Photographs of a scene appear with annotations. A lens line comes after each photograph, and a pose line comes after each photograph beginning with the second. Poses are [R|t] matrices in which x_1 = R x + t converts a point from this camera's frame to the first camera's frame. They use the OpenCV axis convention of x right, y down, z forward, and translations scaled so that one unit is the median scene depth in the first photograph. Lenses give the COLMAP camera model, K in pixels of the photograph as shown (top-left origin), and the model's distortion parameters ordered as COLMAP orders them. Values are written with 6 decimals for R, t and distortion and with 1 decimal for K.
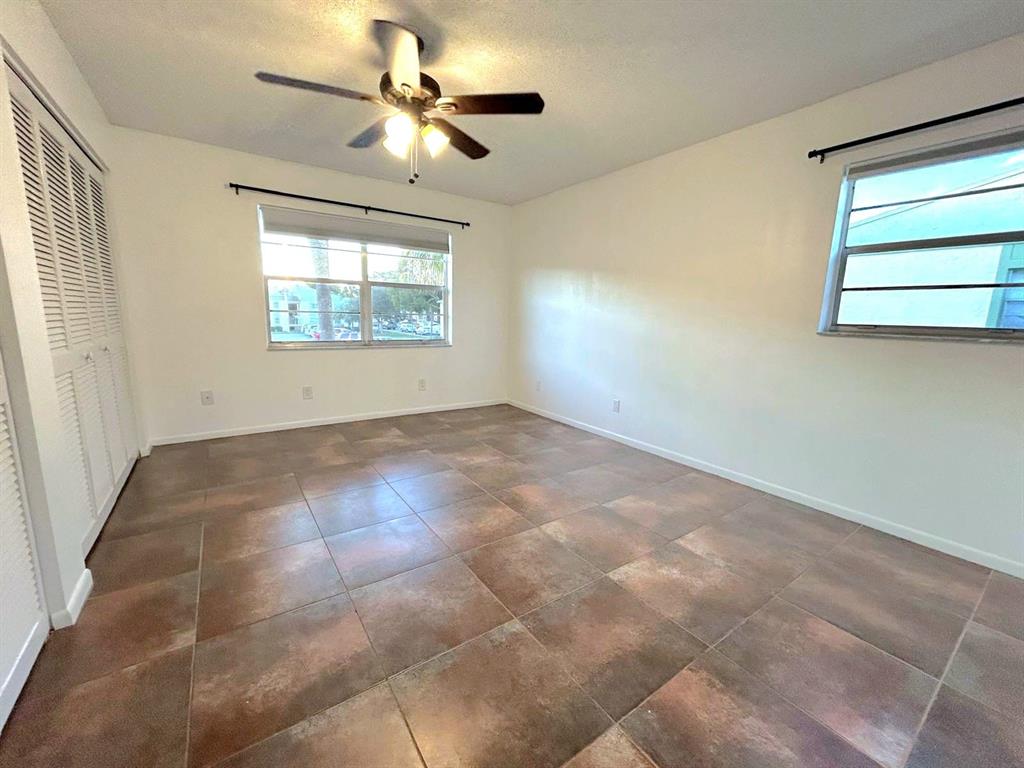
lens RADIAL K [[417.1, 0, 512.5], [0, 417.1, 385.0], [0, 0, 1]] dist [-0.003978, 0.000479]
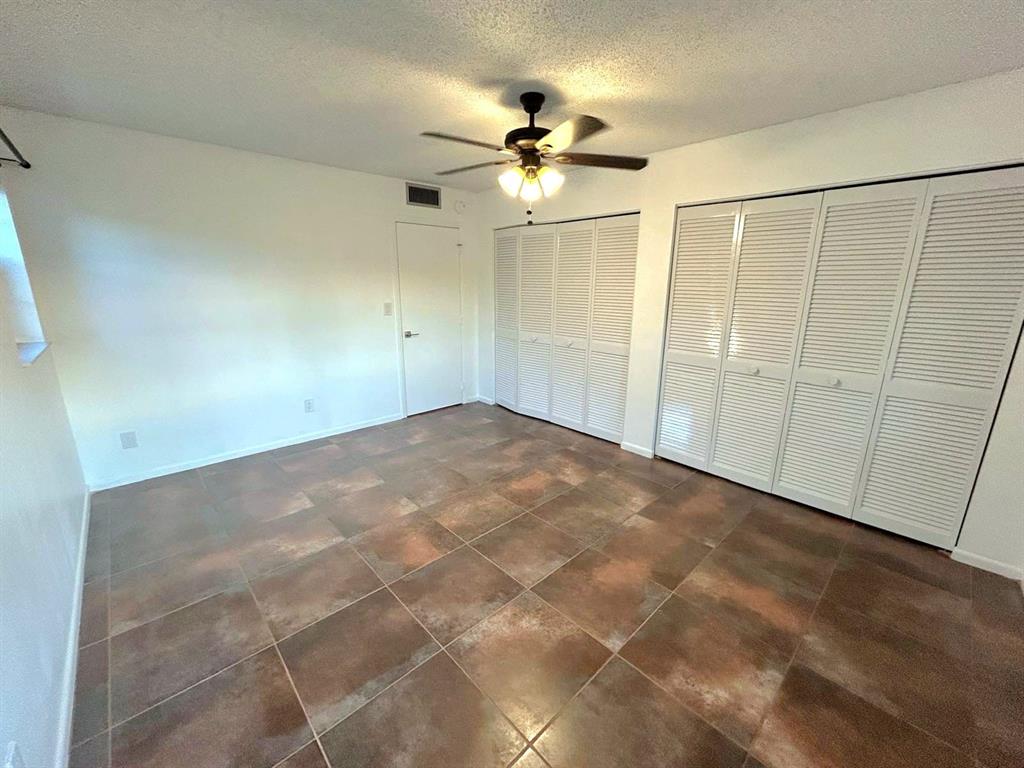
lens RADIAL K [[417.1, 0, 511.3], [0, 417.1, 383.9], [0, 0, 1]] dist [-0.003978, 0.000479]
pose [[-0.989719, -0.000110, -0.143024, -0.020096], [-0.057545, 0.915795, 0.397502, -0.365323], [0.130937, 0.401645, -0.906386, 1.493803]]
